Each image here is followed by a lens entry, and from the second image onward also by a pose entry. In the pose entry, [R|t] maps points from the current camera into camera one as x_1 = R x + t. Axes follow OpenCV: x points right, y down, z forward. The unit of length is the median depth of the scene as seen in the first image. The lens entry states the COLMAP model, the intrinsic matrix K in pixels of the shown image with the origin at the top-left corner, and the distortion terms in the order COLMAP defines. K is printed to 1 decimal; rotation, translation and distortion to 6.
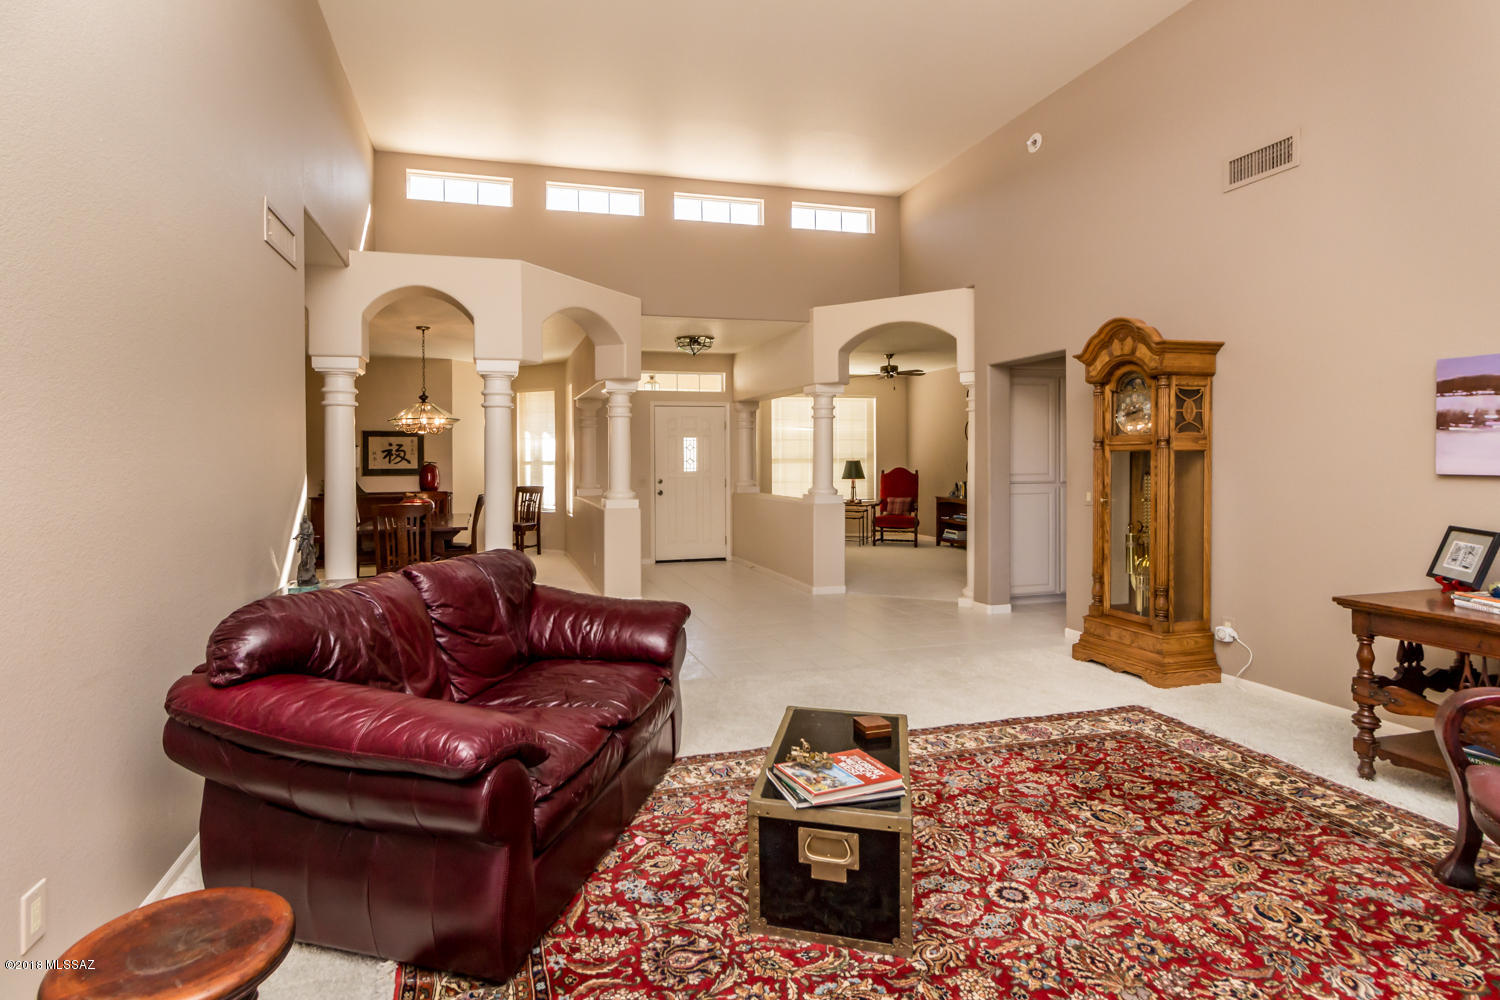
lens RADIAL K [[721.8, 0, 705.2], [0, 721.8, 476.3], [0, 0, 1]] dist [-0.000024, 0.001837]
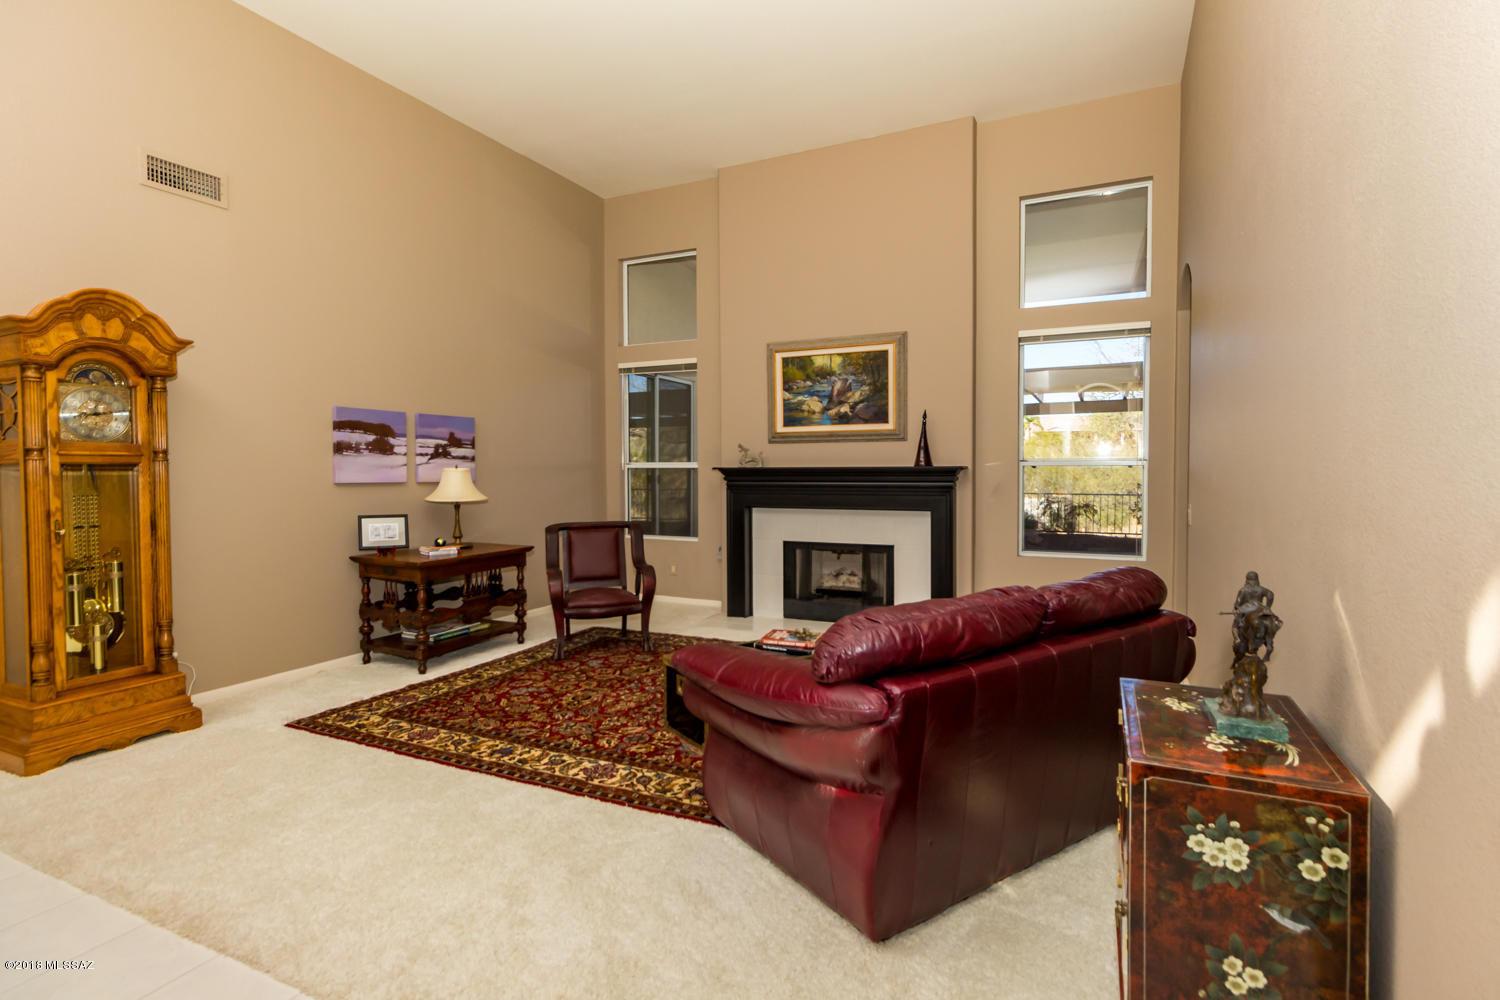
lens RADIAL K [[721.8, 0, 750.0], [0, 721.8, 485.5], [0, 0, 1]] dist [-0.000024, 0.001837]
pose [[-0.735120, -0.004031, 0.677925, -0.620299], [0.027011, 0.999014, 0.035230, -0.027196], [-0.677399, 0.044210, -0.734286, 1.514640]]
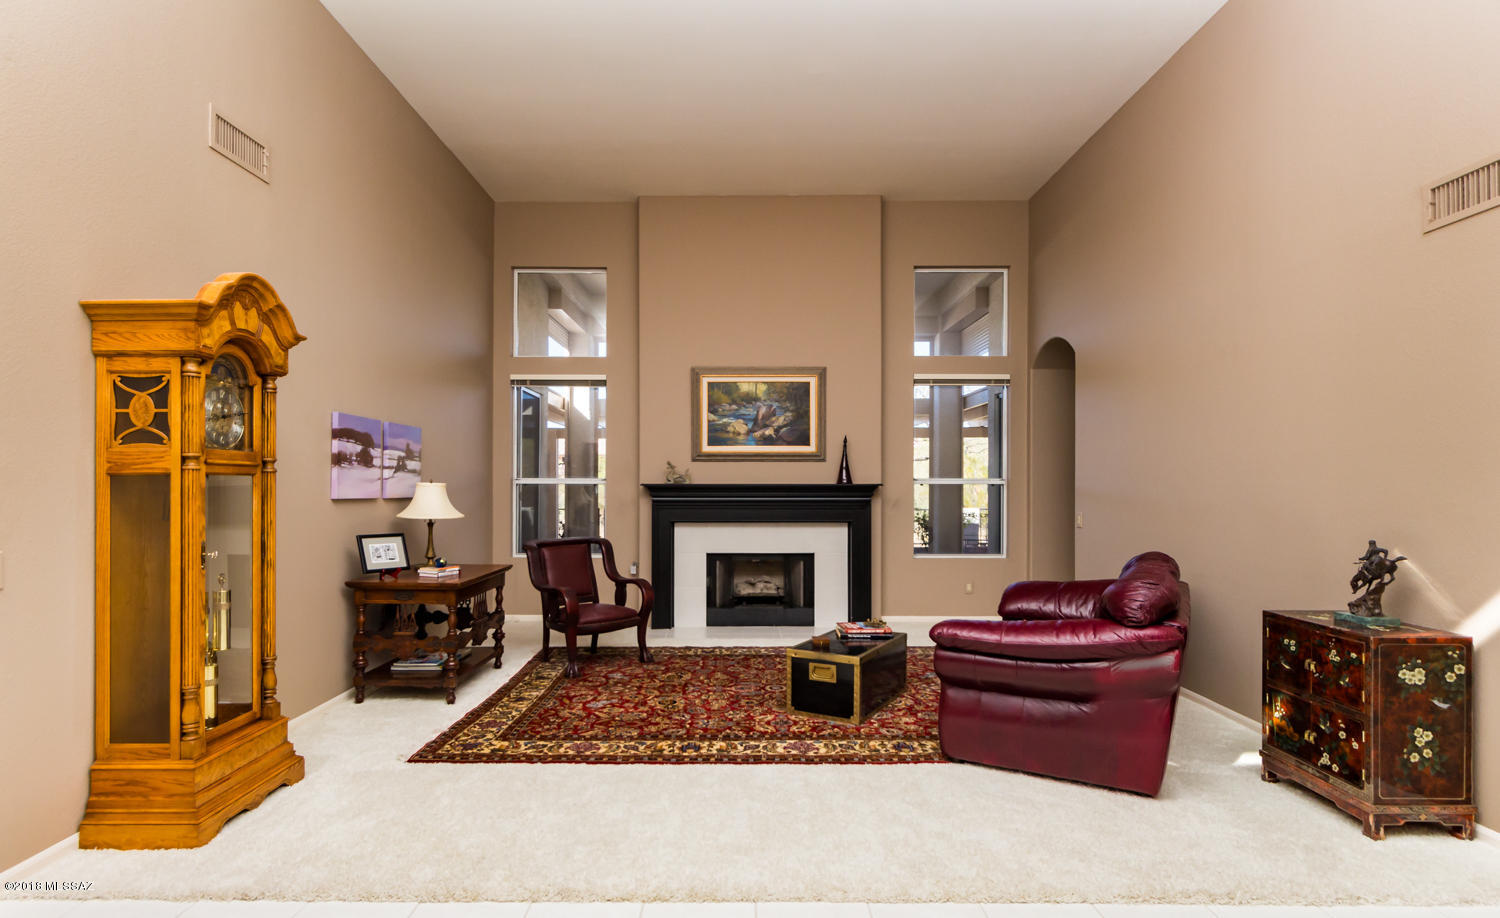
lens RADIAL K [[768.3, 0, 702.8], [0, 768.3, 484.4], [0, 0, 1]] dist [-0.003328, 0.000813]
pose [[-0.948113, 0.008393, 0.317823, -0.063936], [0.014919, 0.999725, 0.018105, -0.044415], [-0.317583, 0.021907, -0.947977, 2.109576]]
